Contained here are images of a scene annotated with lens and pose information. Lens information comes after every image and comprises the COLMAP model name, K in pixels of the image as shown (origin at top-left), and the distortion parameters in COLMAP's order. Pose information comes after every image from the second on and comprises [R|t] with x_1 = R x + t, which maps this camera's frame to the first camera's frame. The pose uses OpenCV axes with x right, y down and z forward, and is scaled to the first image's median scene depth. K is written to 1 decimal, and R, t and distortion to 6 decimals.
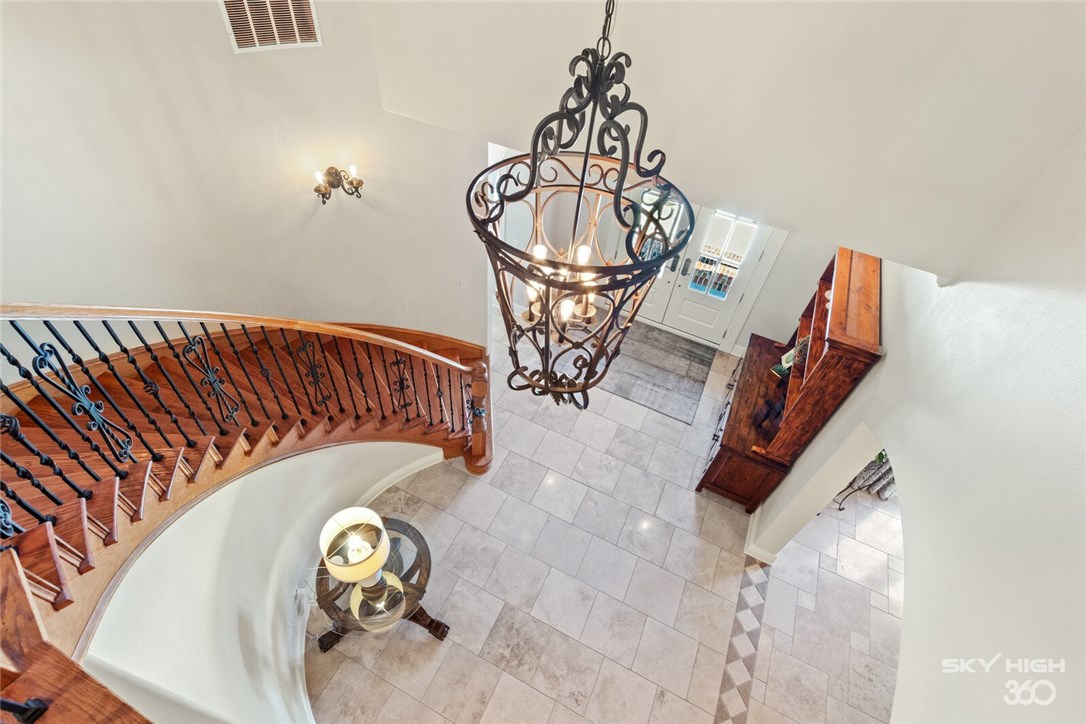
lens RADIAL K [[506.2, 0, 545.0], [0, 506.2, 358.0], [0, 0, 1]] dist [0.001401, 0.000375]
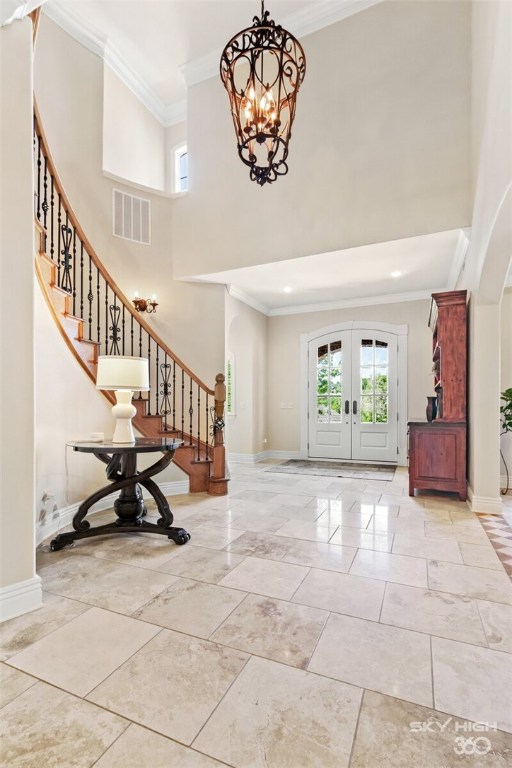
lens RADIAL K [[358.0, 0, 256.6], [0, 358.0, 411.1], [0, 0, 1]] dist [0.001401, 0.000375]
pose [[0.996155, -0.084966, 0.021368, -0.058921], [0.074623, 0.695063, -0.715065, 0.878818], [0.045904, 0.713910, 0.698731, 0.370316]]
